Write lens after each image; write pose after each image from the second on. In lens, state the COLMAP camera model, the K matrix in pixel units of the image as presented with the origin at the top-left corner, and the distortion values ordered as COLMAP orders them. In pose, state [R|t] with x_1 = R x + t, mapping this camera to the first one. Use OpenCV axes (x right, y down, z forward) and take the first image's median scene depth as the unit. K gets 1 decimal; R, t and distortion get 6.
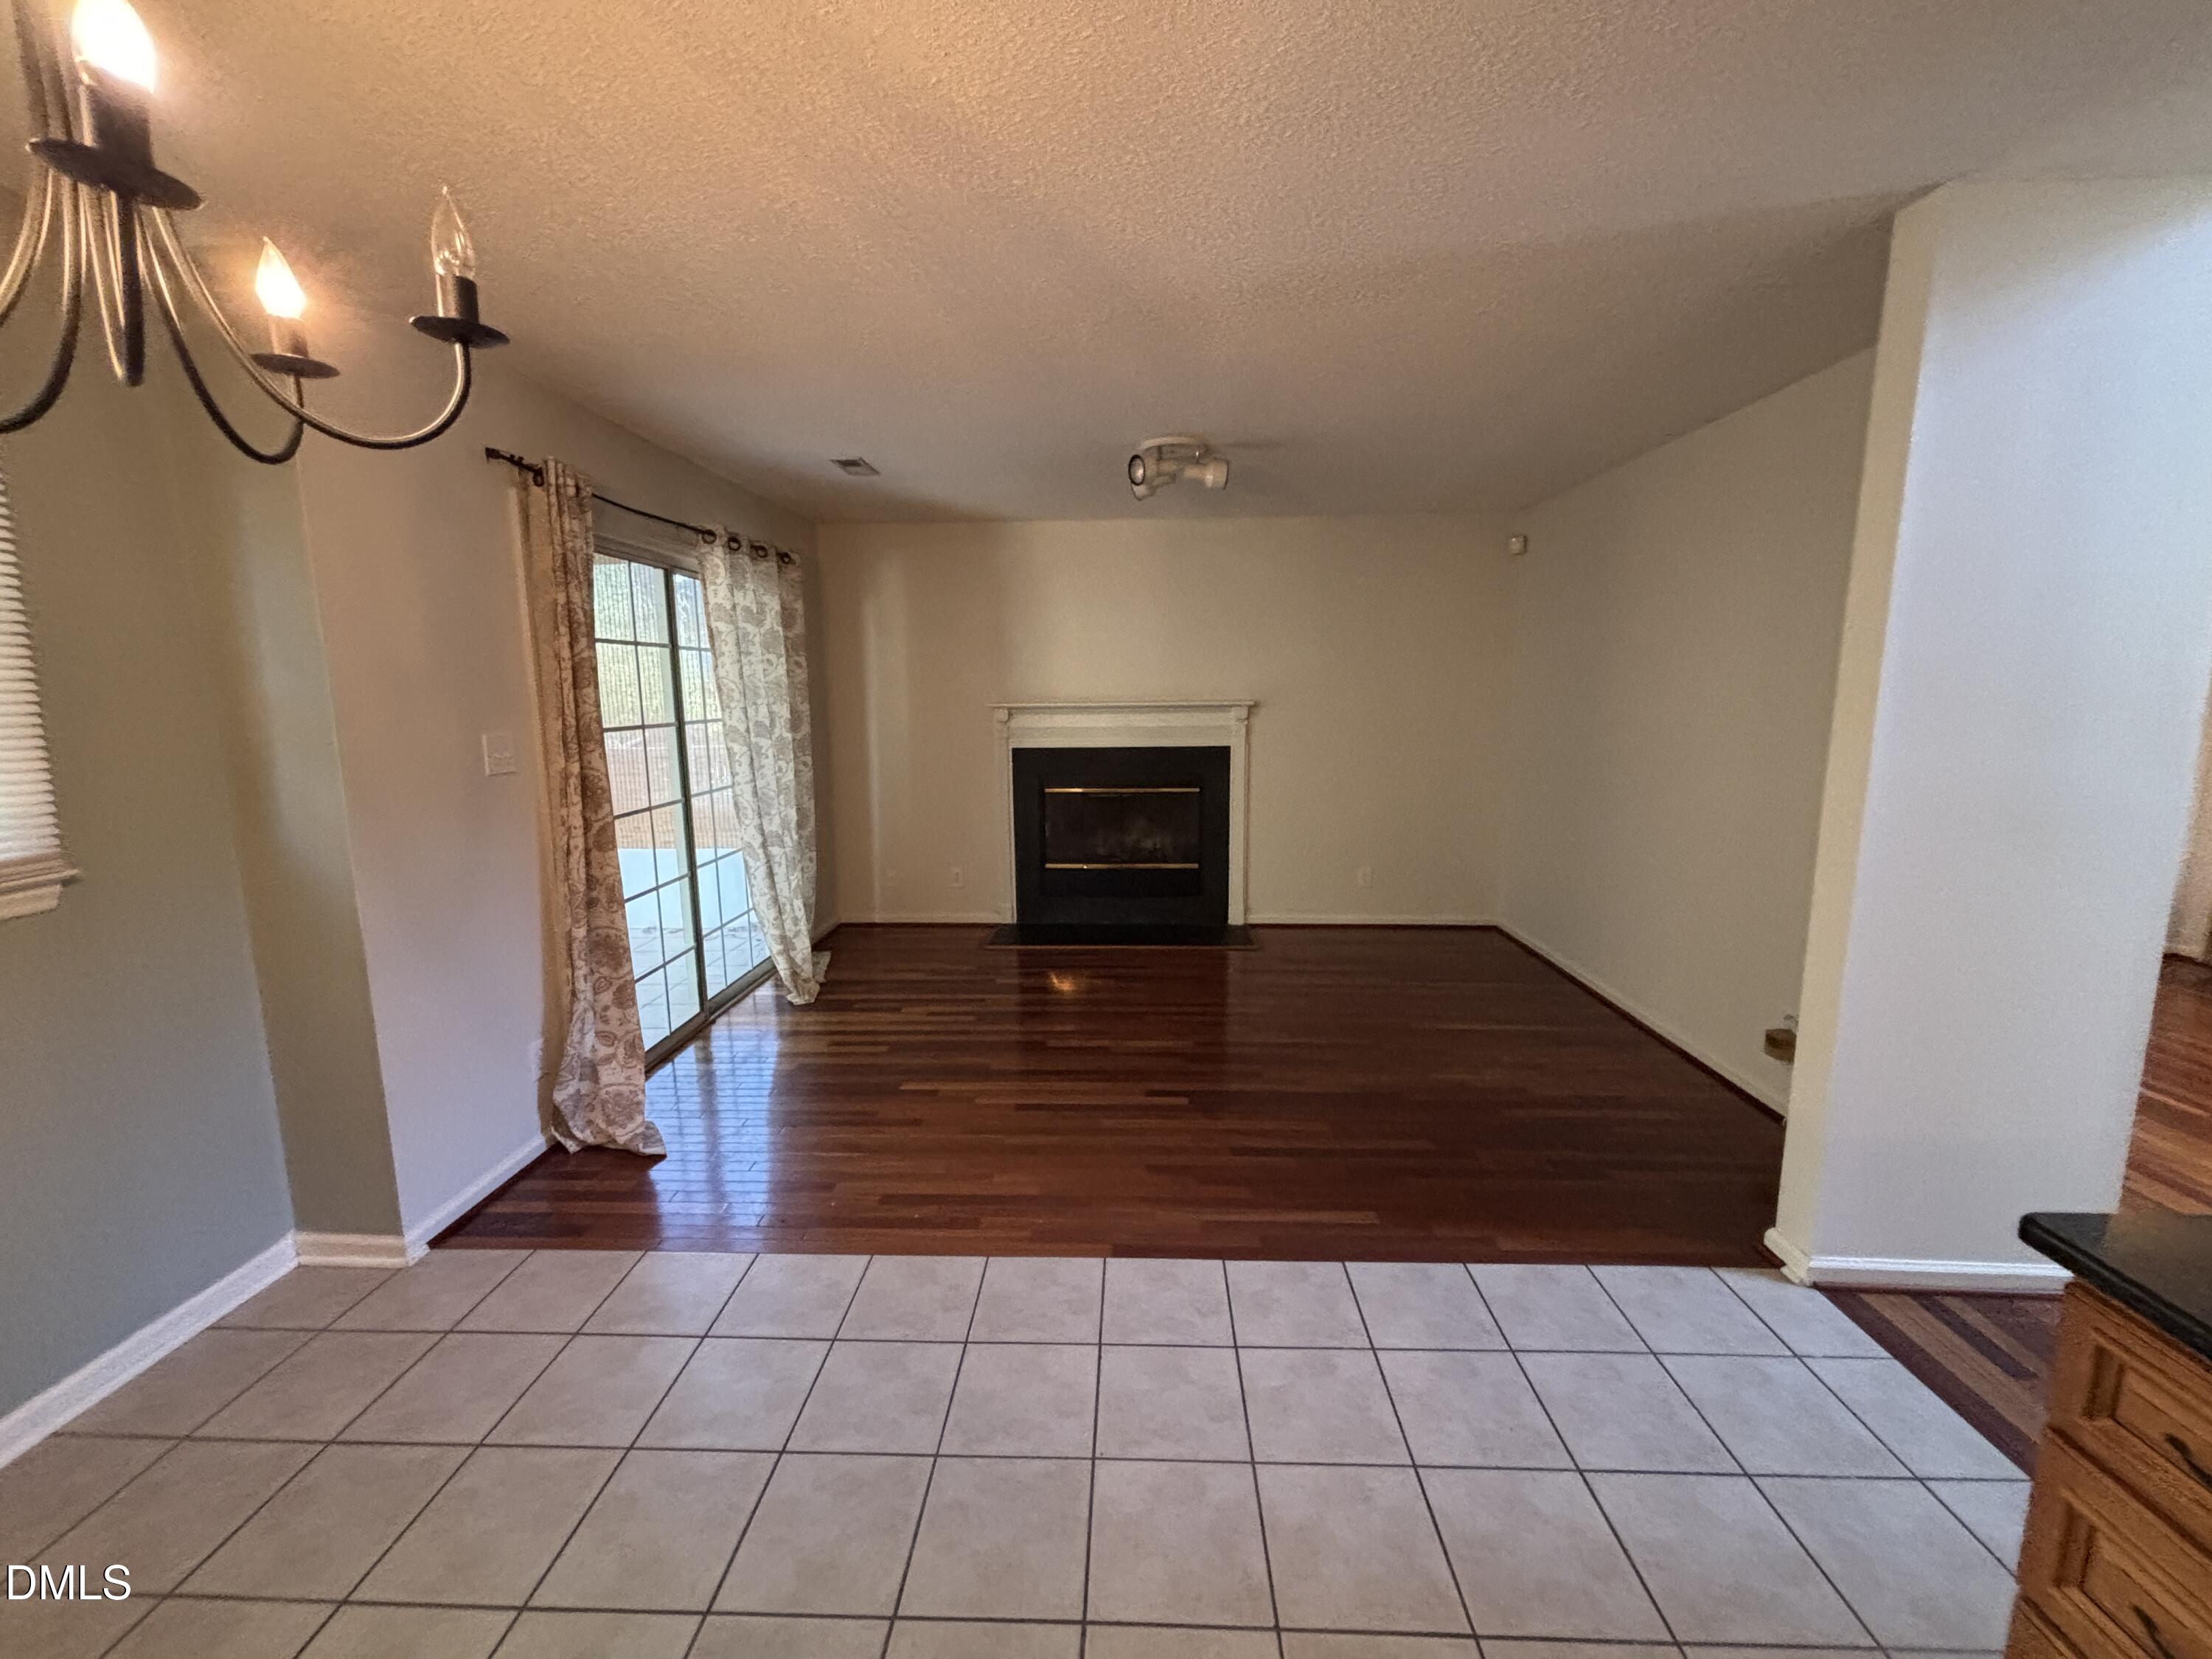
lens RADIAL K [[893.0, 0, 1106.0], [0, 893.0, 829.5], [0, 0, 1]] dist [-0.007553, -0.000530]
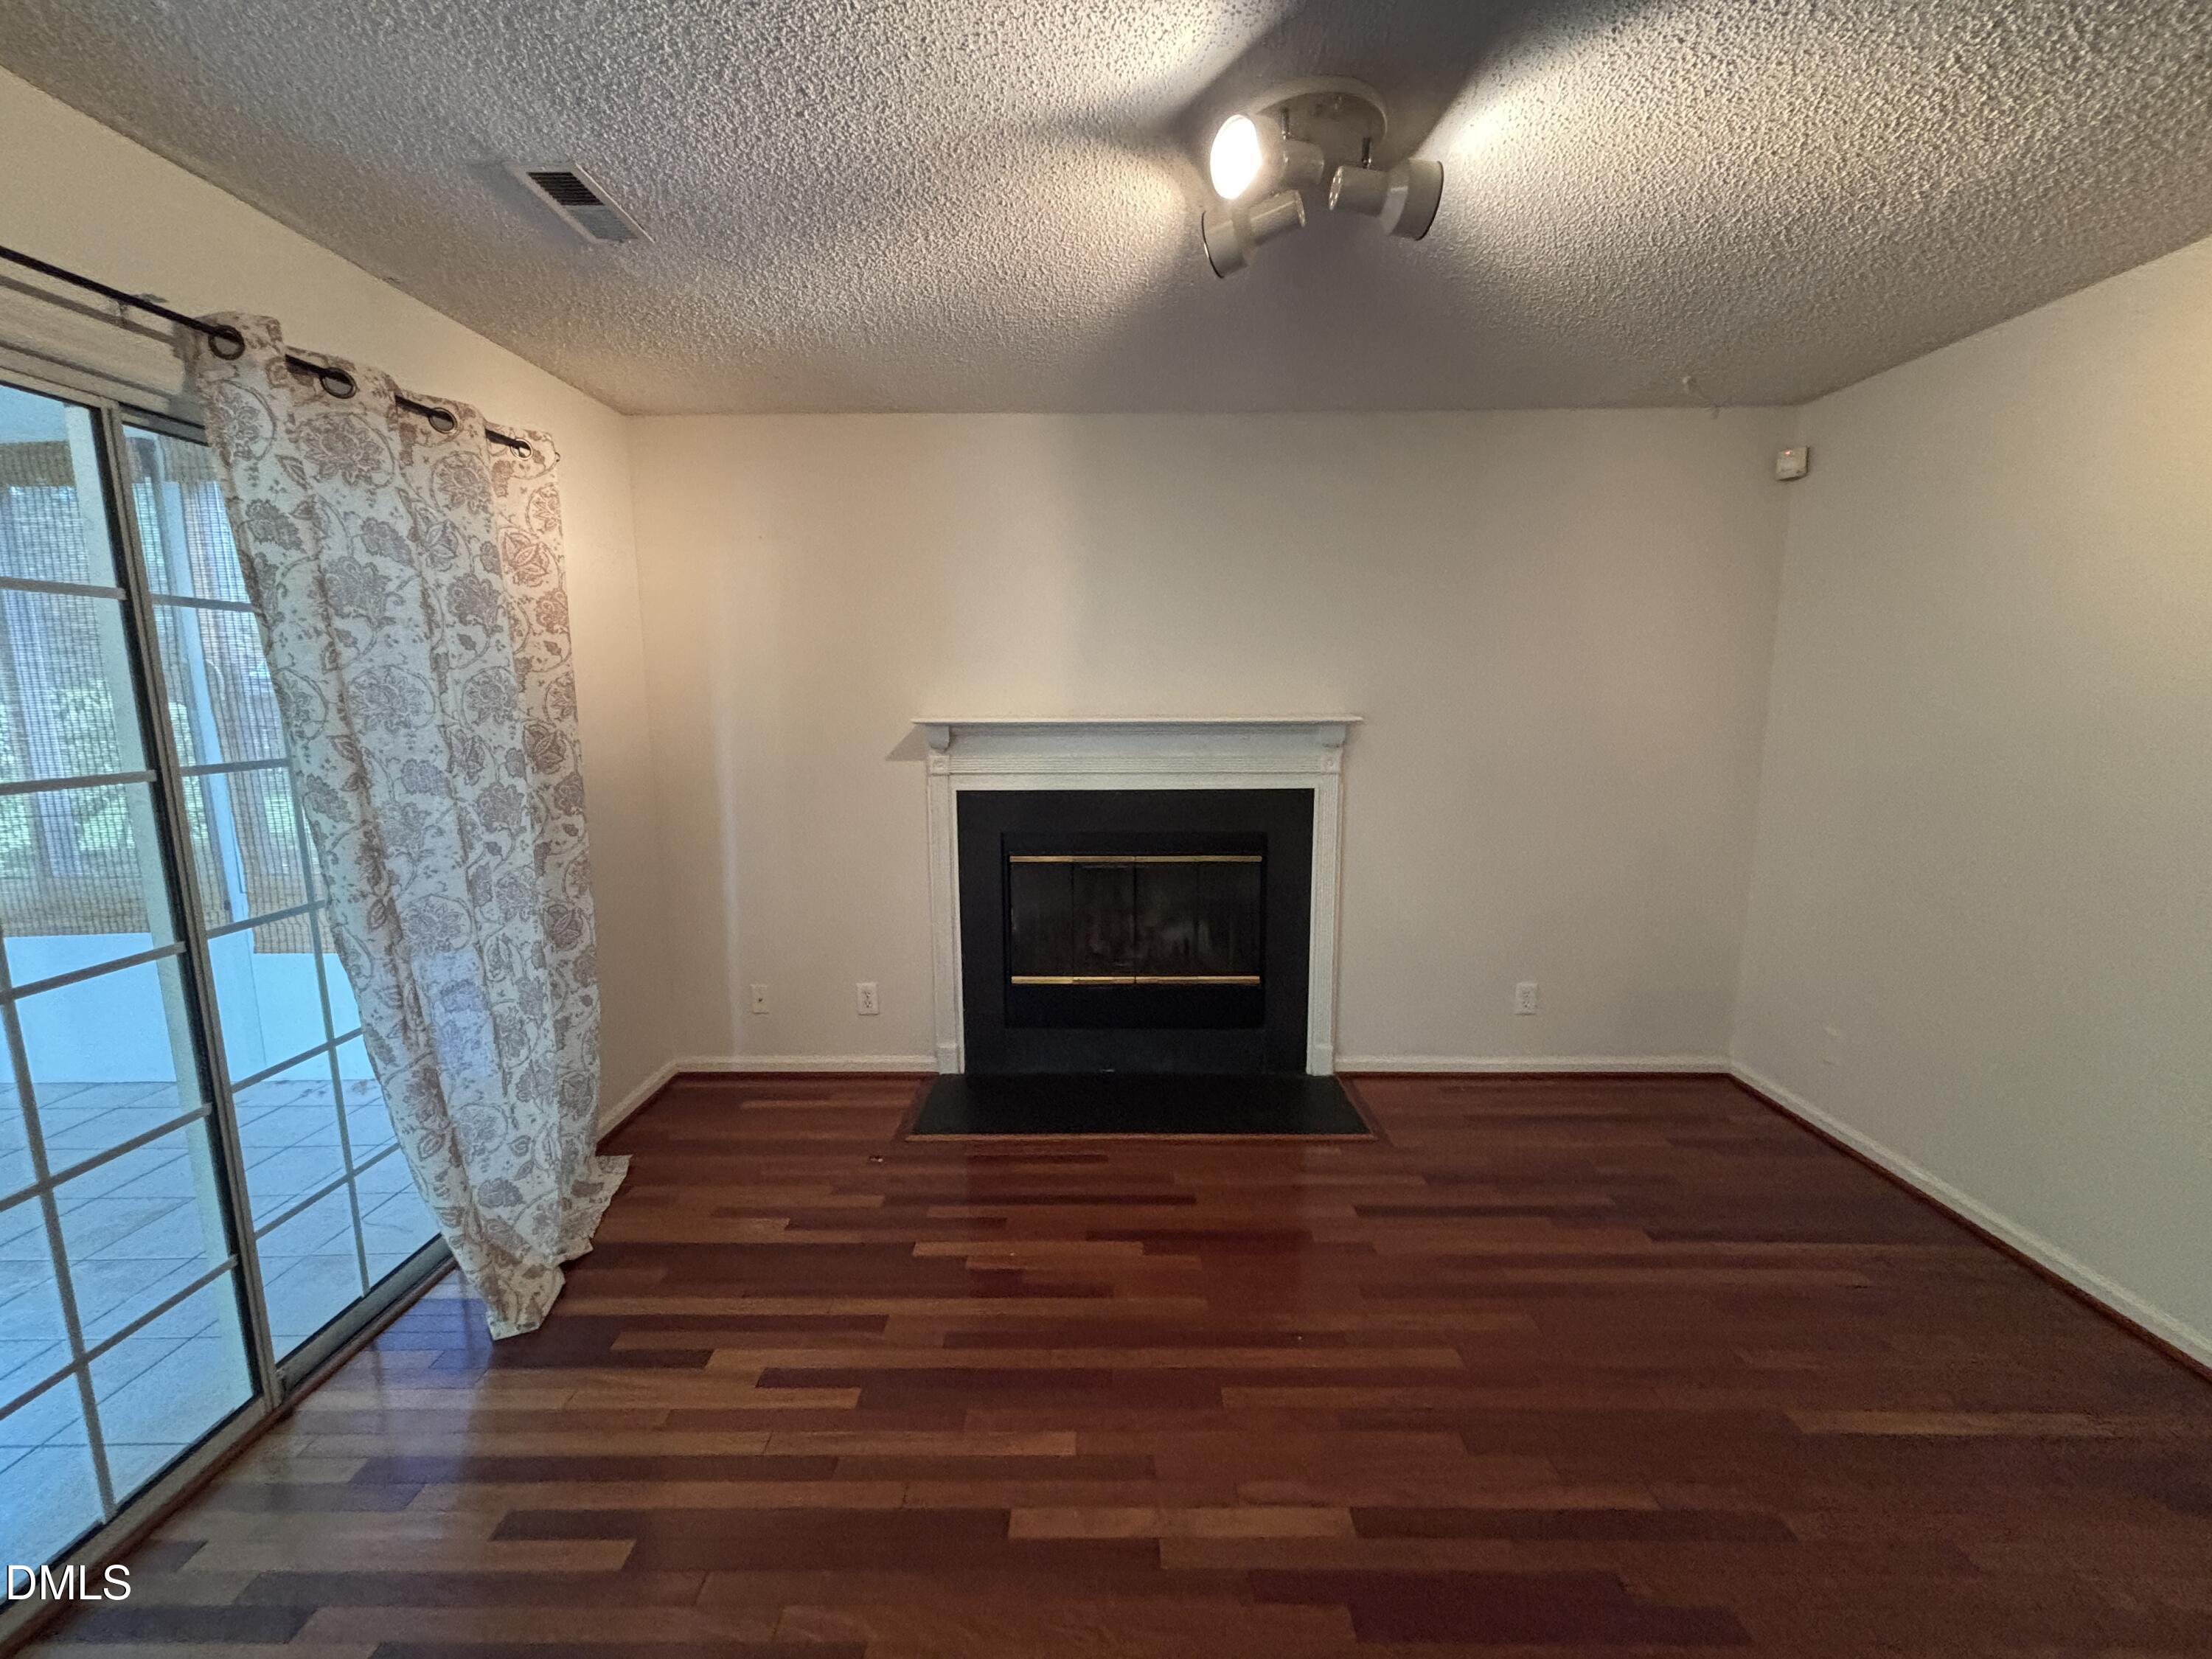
lens RADIAL K [[893.0, 0, 1106.0], [0, 893.0, 829.5], [0, 0, 1]] dist [-0.007553, -0.000530]
pose [[0.999477, -0.001016, 0.032327, -0.032719], [0.001019, 0.999999, -0.000067, -0.091103], [-0.032327, 0.000100, 0.999477, 0.550682]]
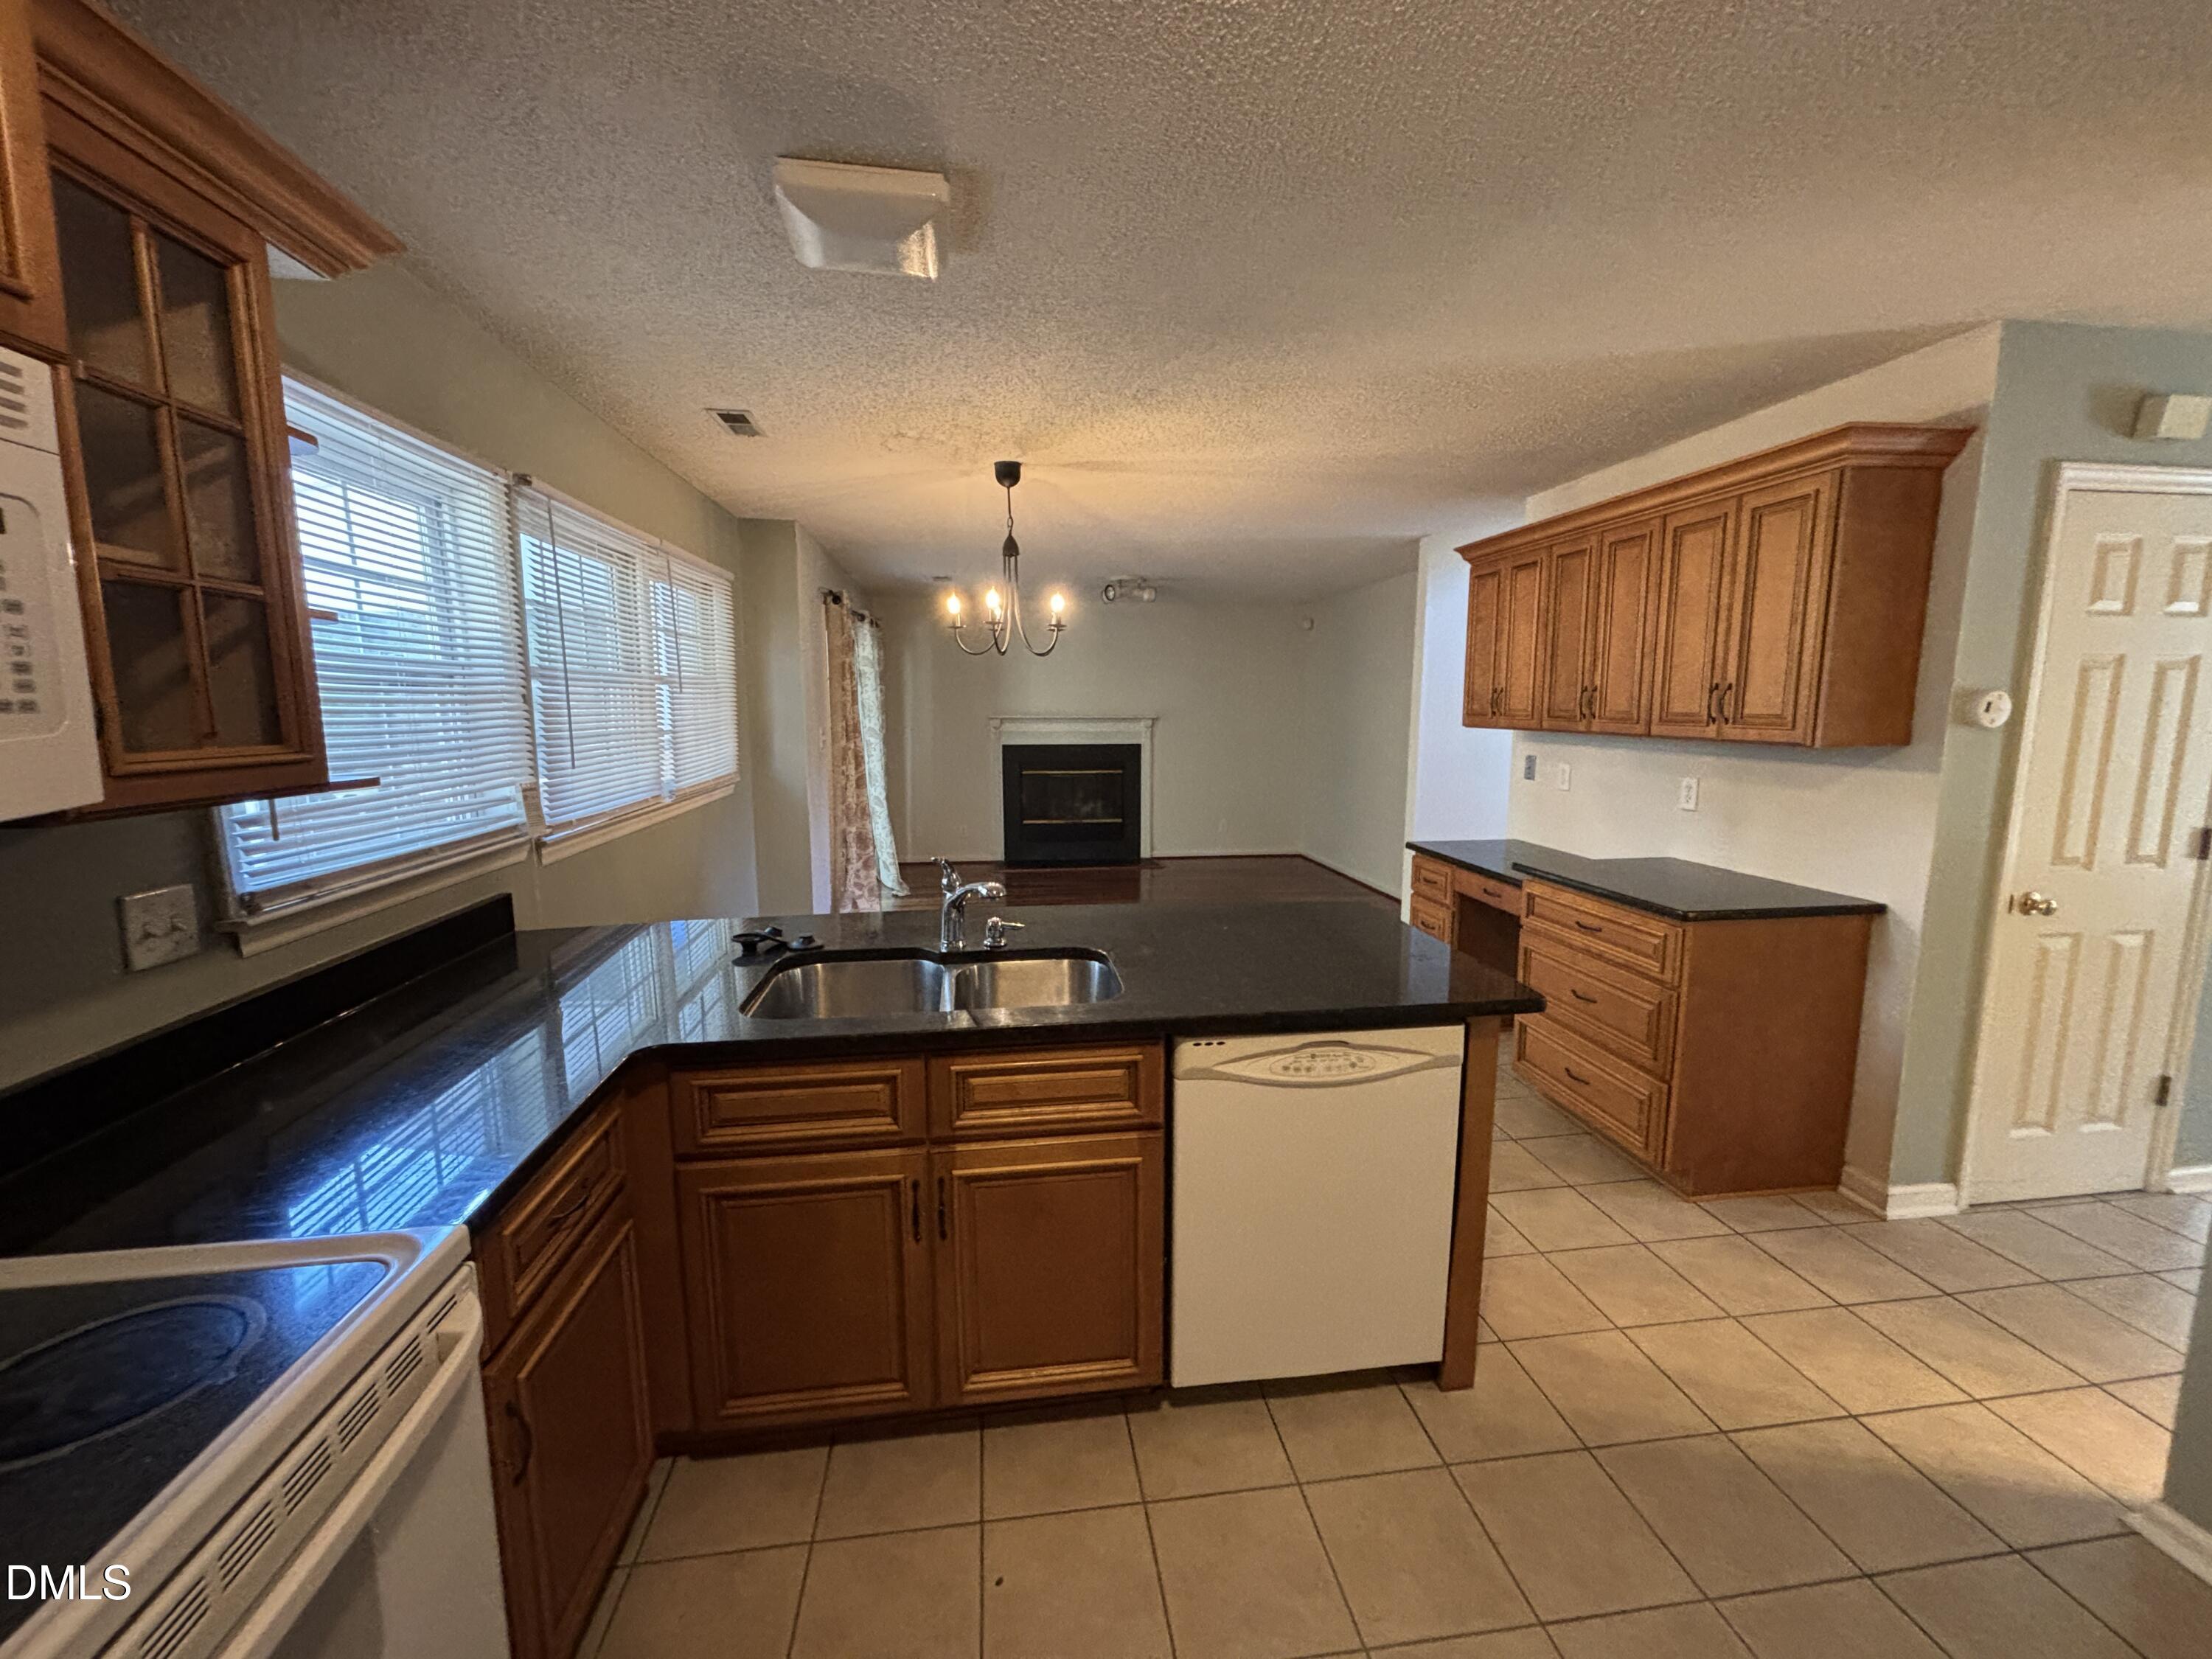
lens RADIAL K [[878.0, 0, 1111.3], [0, 878.0, 836.0], [0, 0, 1]] dist [0.007530, -0.005568]
pose [[0.984639, -0.015609, 0.173906, -0.260578], [0.016744, 0.999847, -0.005064, 0.107724], [-0.173800, 0.007898, 0.984749, -0.732564]]
